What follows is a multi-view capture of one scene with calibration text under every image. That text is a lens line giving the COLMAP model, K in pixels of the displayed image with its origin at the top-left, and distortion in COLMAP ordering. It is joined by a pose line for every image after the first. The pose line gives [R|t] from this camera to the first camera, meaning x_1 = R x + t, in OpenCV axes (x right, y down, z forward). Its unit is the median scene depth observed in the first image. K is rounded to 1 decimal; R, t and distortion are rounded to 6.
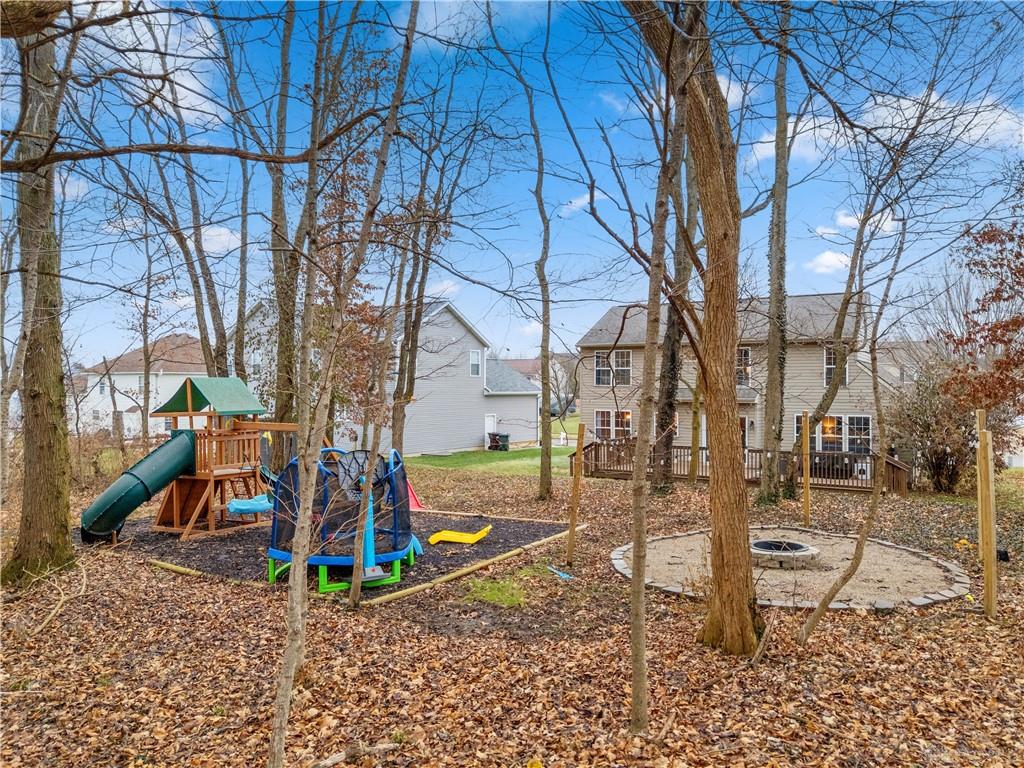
lens RADIAL K [[735.4, 0, 512.7], [0, 735.4, 384.8], [0, 0, 1]] dist [0.103652, -0.114315]
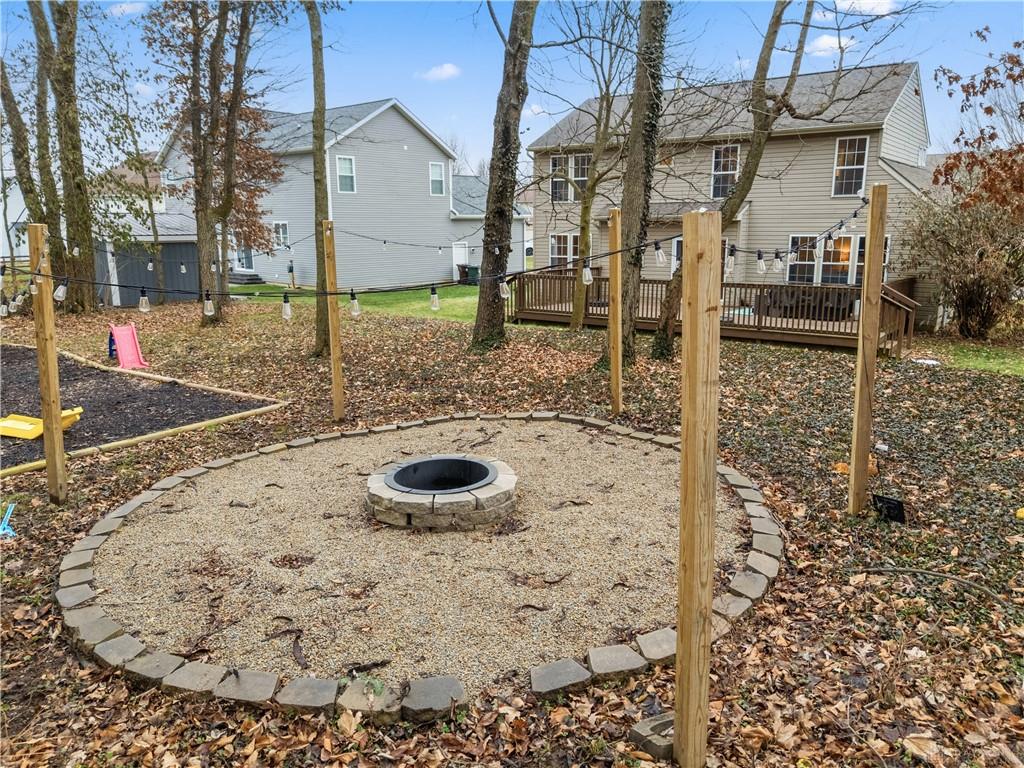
lens RADIAL K [[735.4, 0, 512.7], [0, 735.4, 384.8], [0, 0, 1]] dist [0.103652, -0.114315]
pose [[0.995576, 0.013153, -0.093033, 0.150182], [0.007794, 0.975180, 0.221276, 0.016139], [0.093635, -0.221023, 0.970763, 0.180111]]
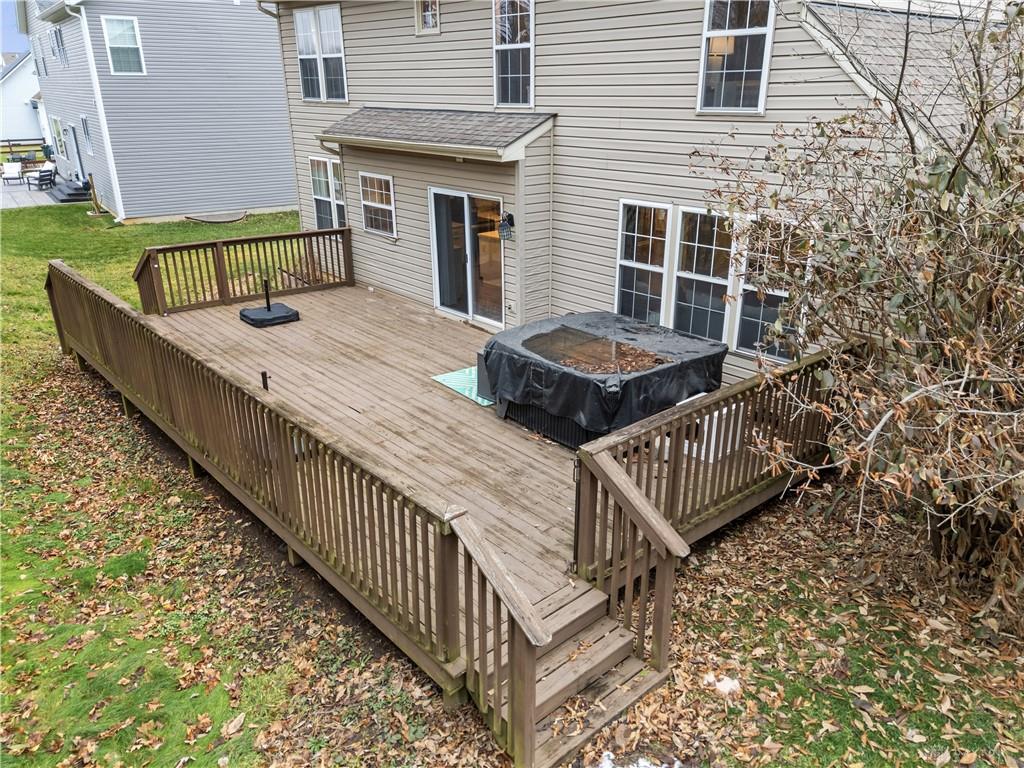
lens RADIAL K [[735.4, 0, 512.7], [0, 735.4, 384.8], [0, 0, 1]] dist [0.103652, -0.114315]
pose [[0.954918, 0.102766, -0.278514, 0.382029], [0.008341, 0.928514, 0.371204, -0.005690], [0.296751, -0.356793, 0.885798, 0.587180]]
